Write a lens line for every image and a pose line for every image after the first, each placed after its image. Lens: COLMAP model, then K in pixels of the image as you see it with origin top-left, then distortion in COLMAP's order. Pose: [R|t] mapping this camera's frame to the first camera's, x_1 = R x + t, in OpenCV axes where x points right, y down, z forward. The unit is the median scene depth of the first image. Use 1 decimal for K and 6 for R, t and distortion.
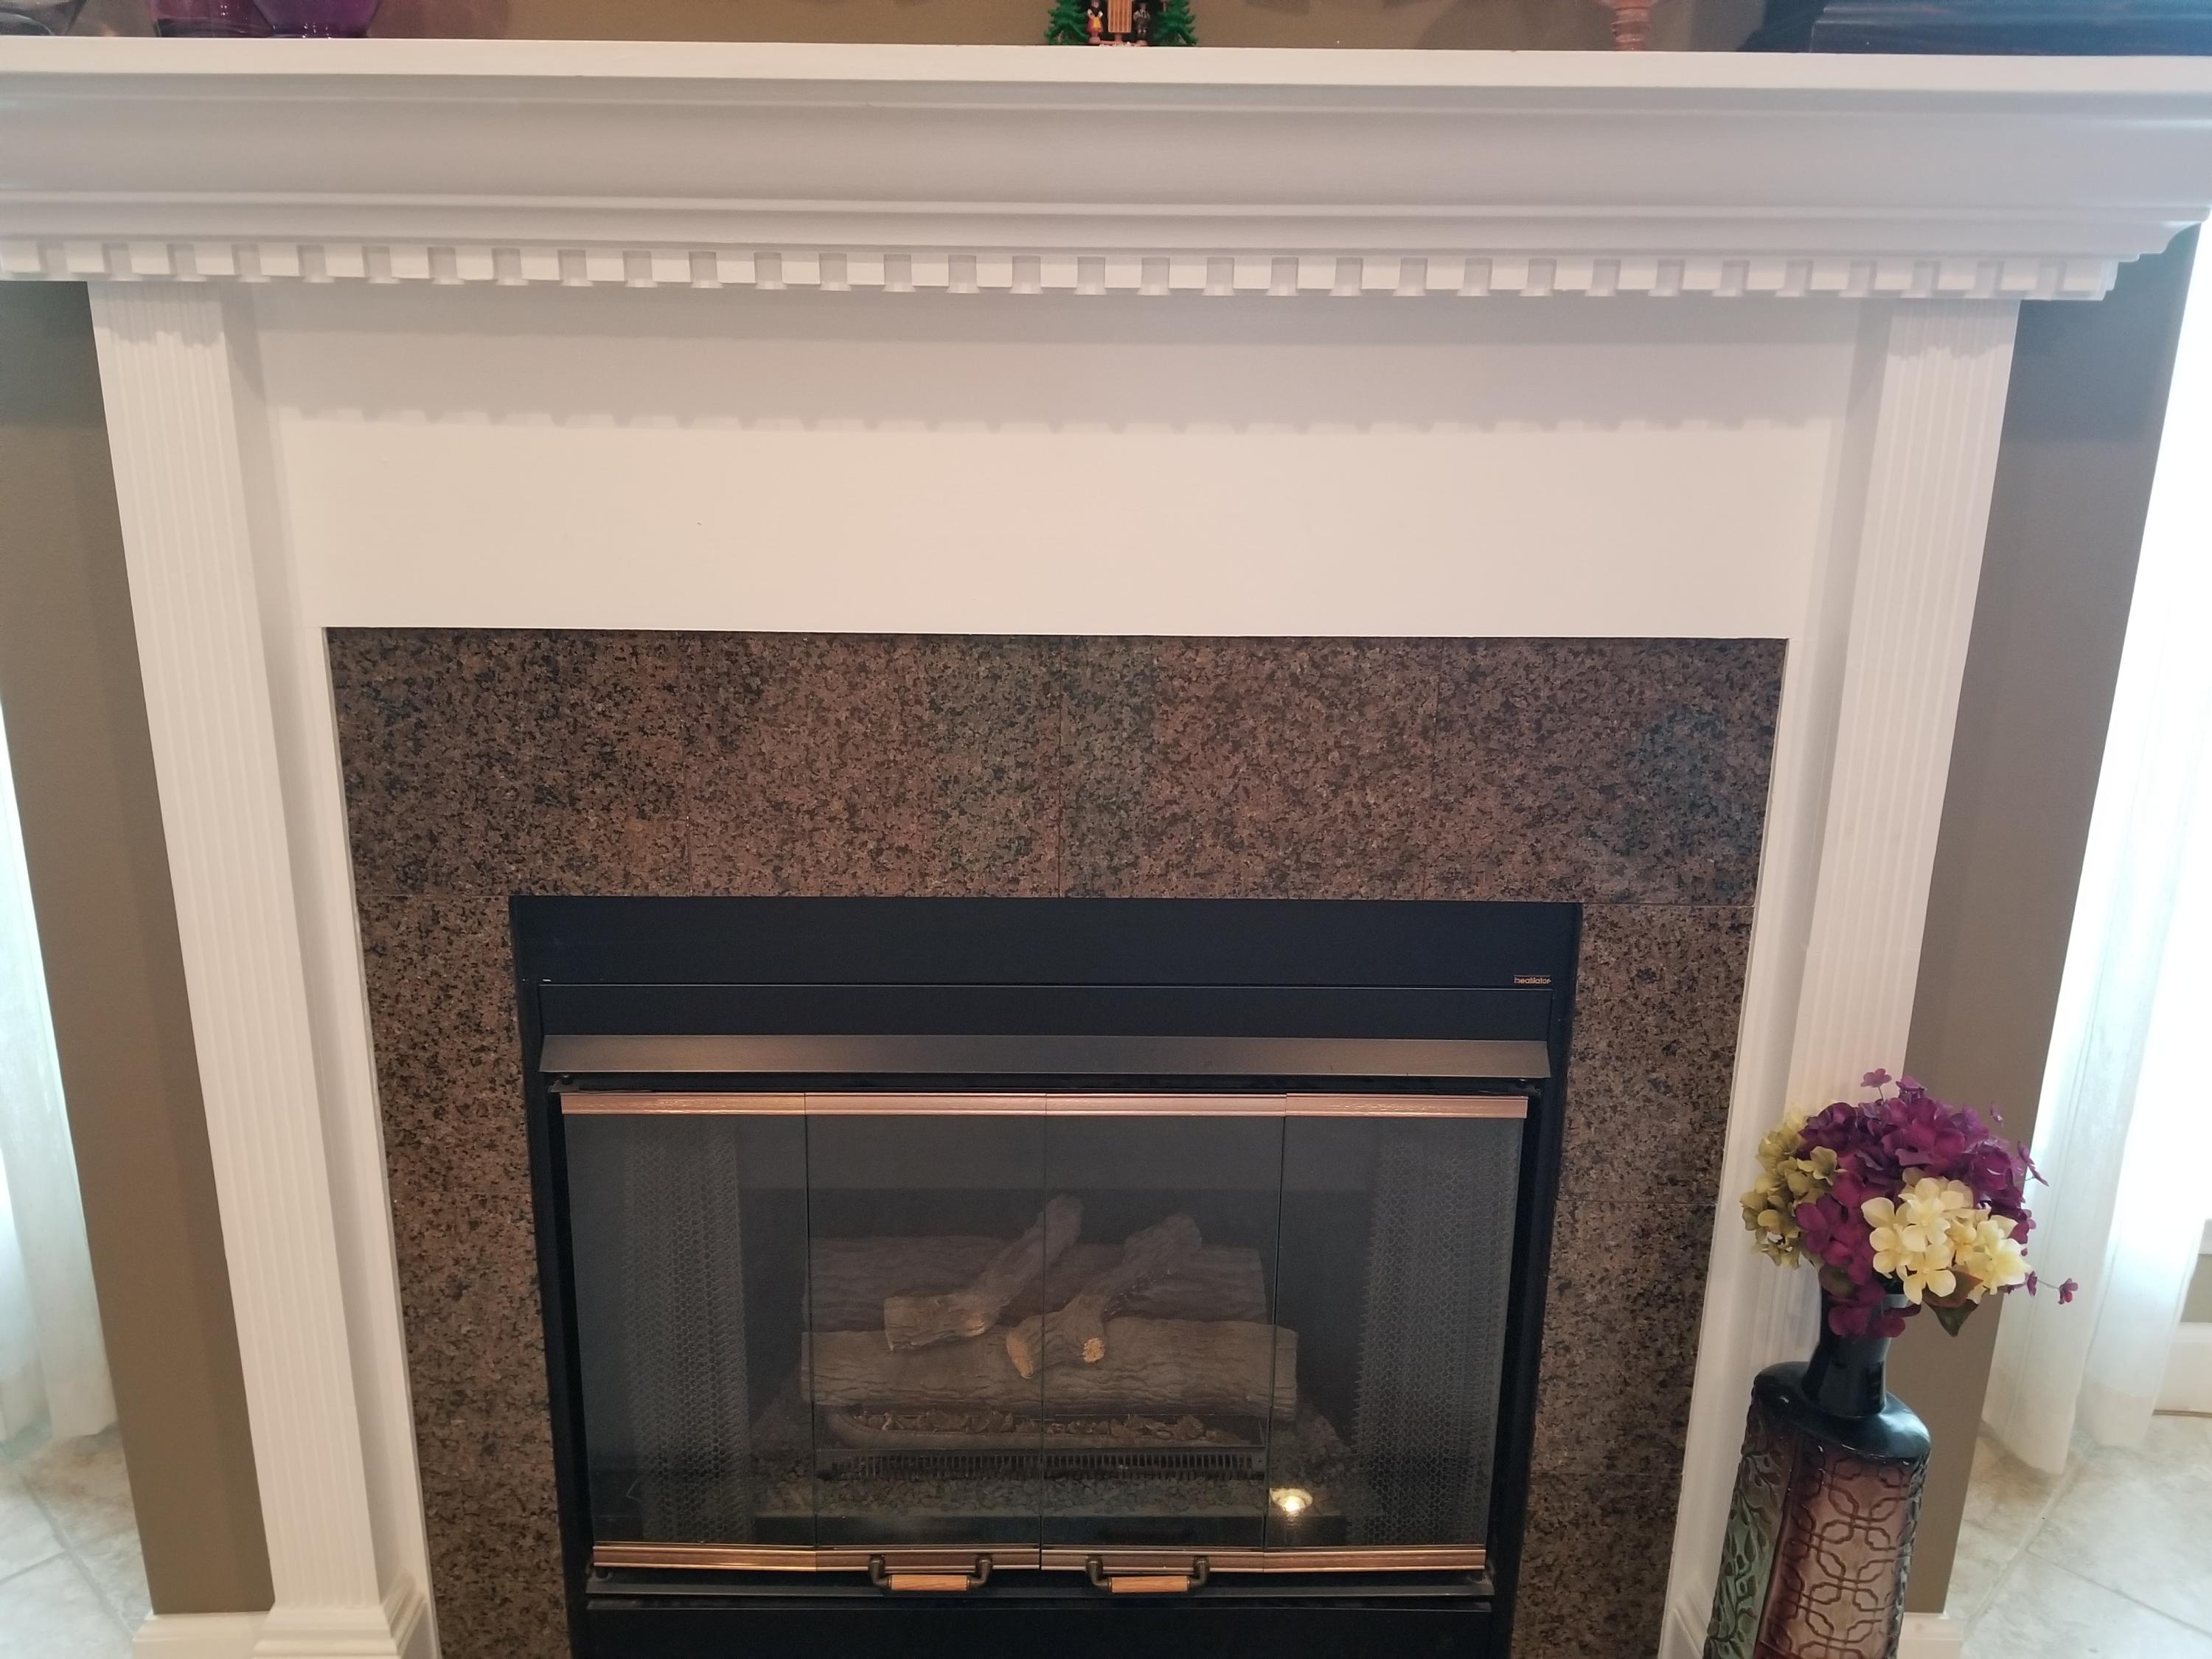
lens RADIAL K [[1727.9, 0, 1106.0], [0, 1727.9, 829.5], [0, 0, 1]] dist [0.021676, 0.000390]
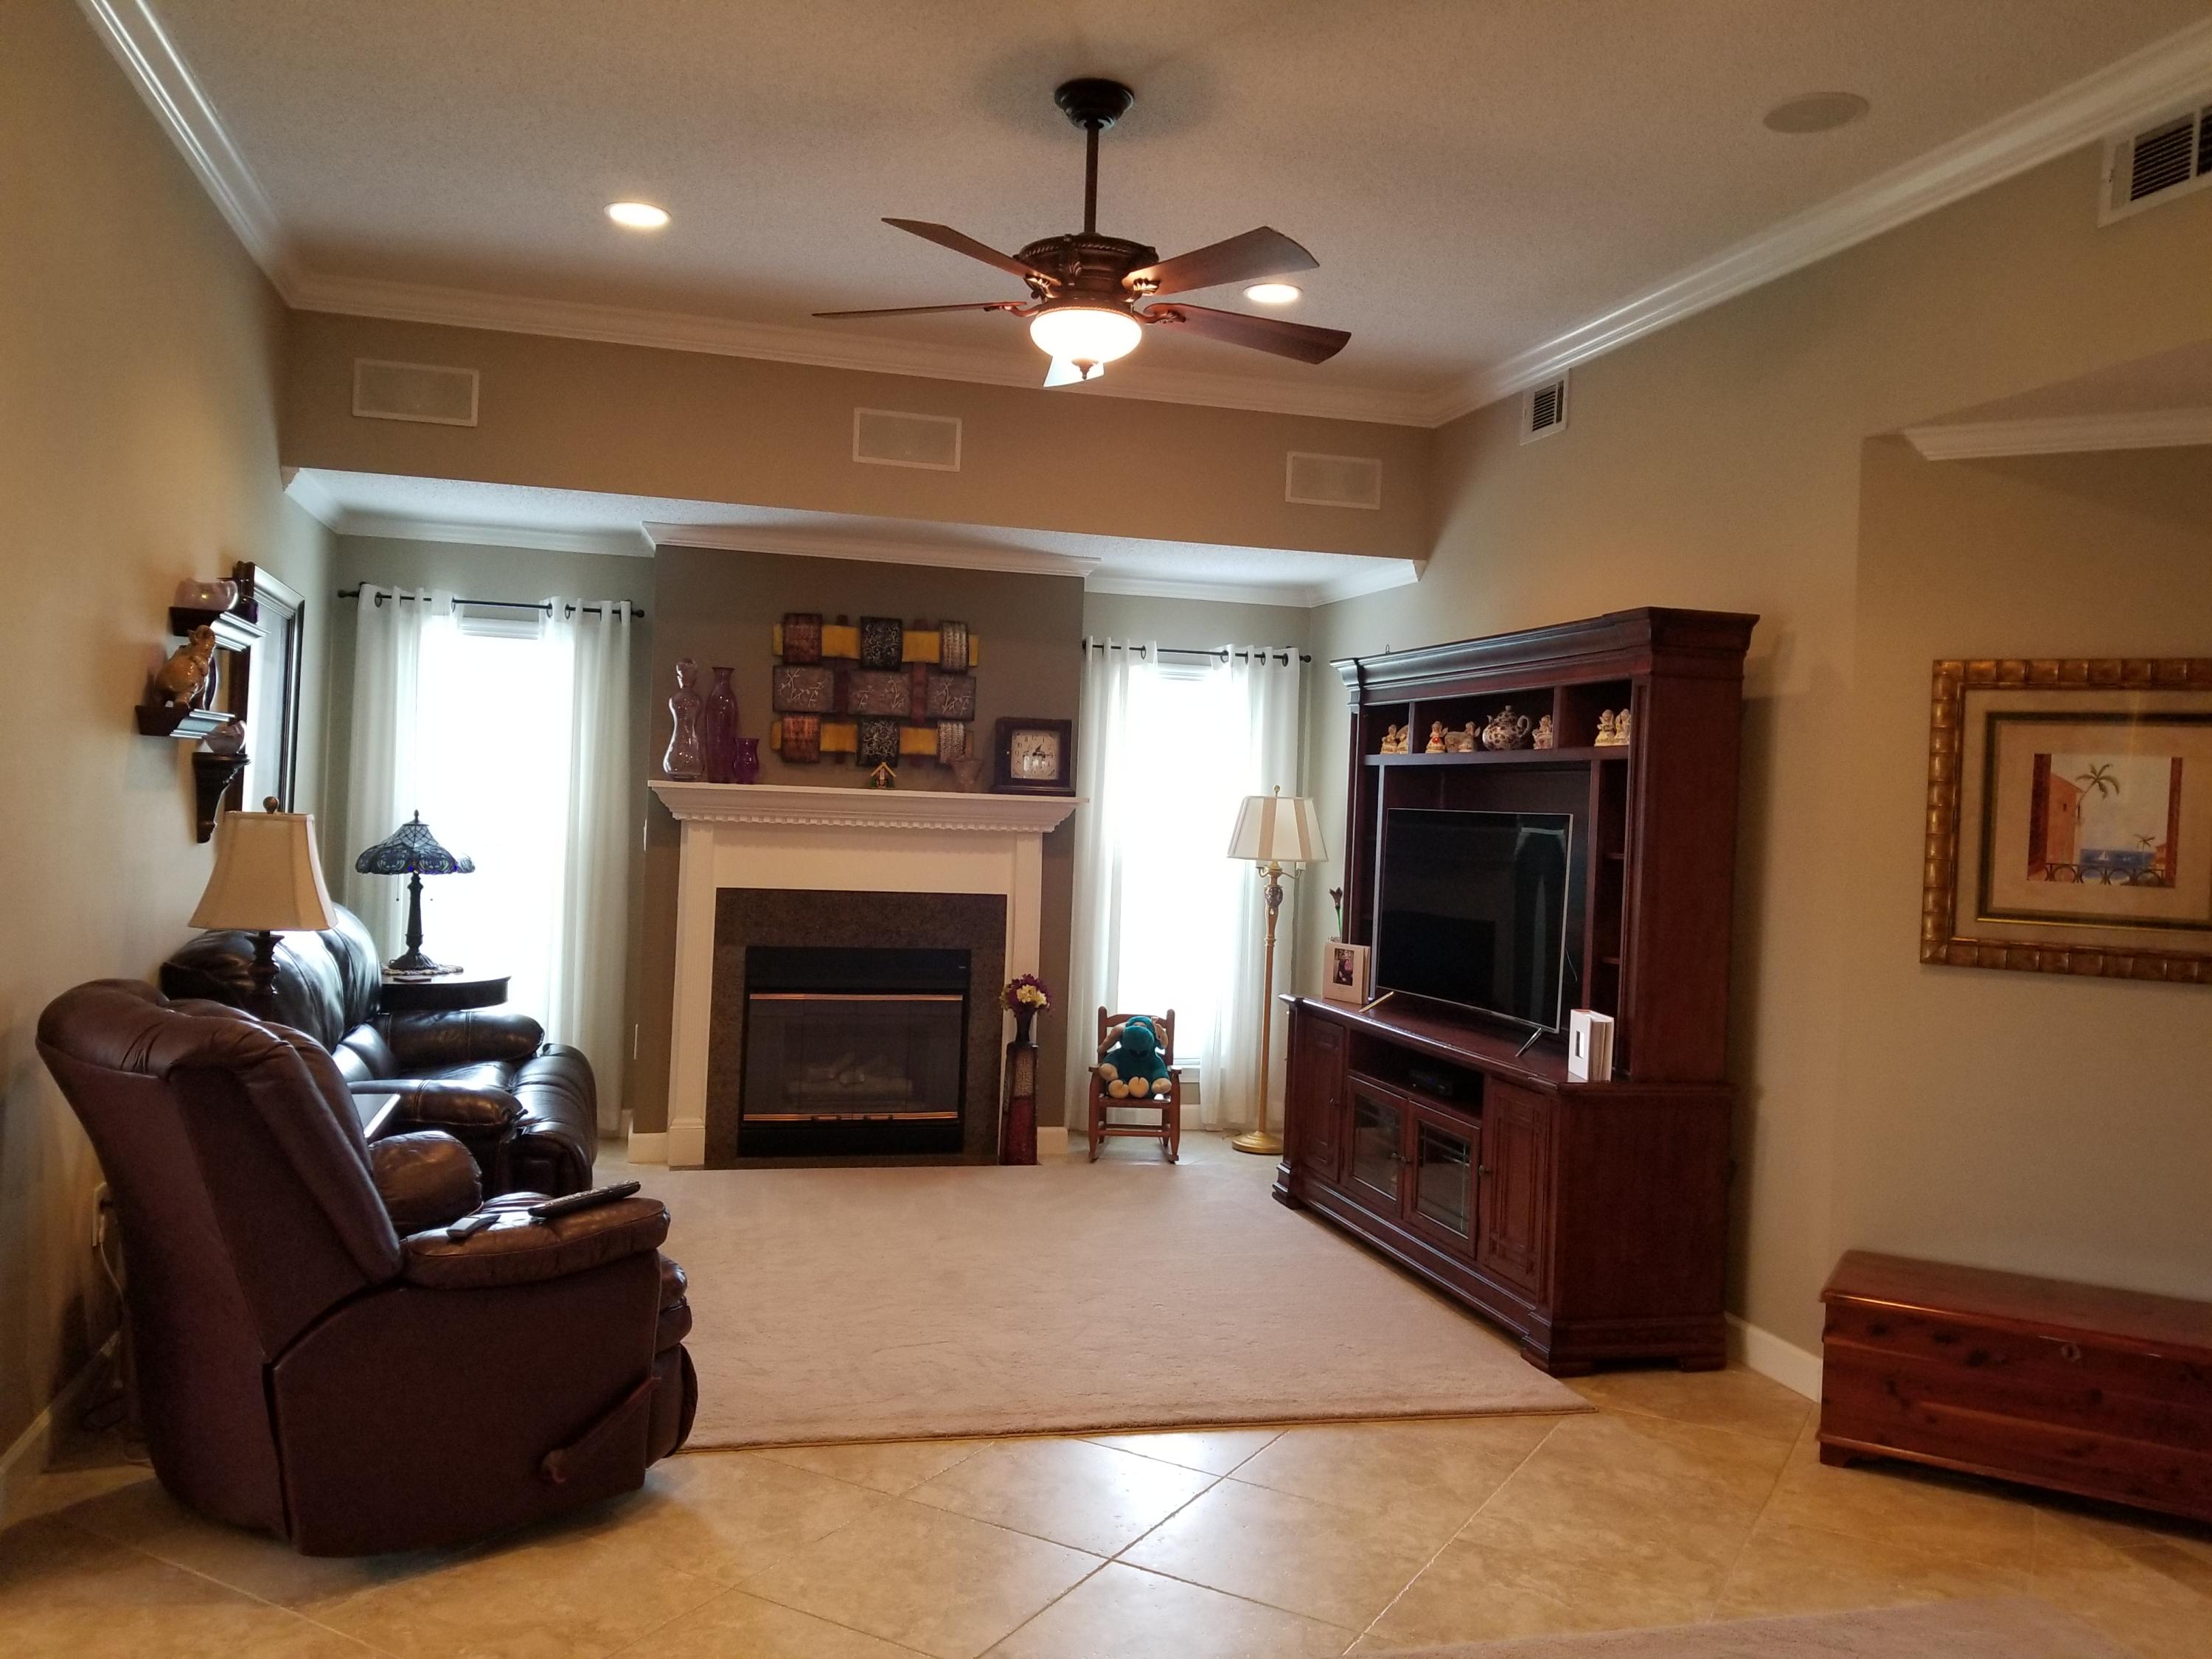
lens RADIAL K [[1727.9, 0, 1106.0], [0, 1727.9, 829.5], [0, 0, 1]] dist [0.021676, 0.000390]
pose [[0.967295, 0.023899, 0.252527, -0.590193], [0.047611, 0.960751, -0.273298, 1.060150], [-0.249147, 0.276382, 0.928191, -3.678950]]
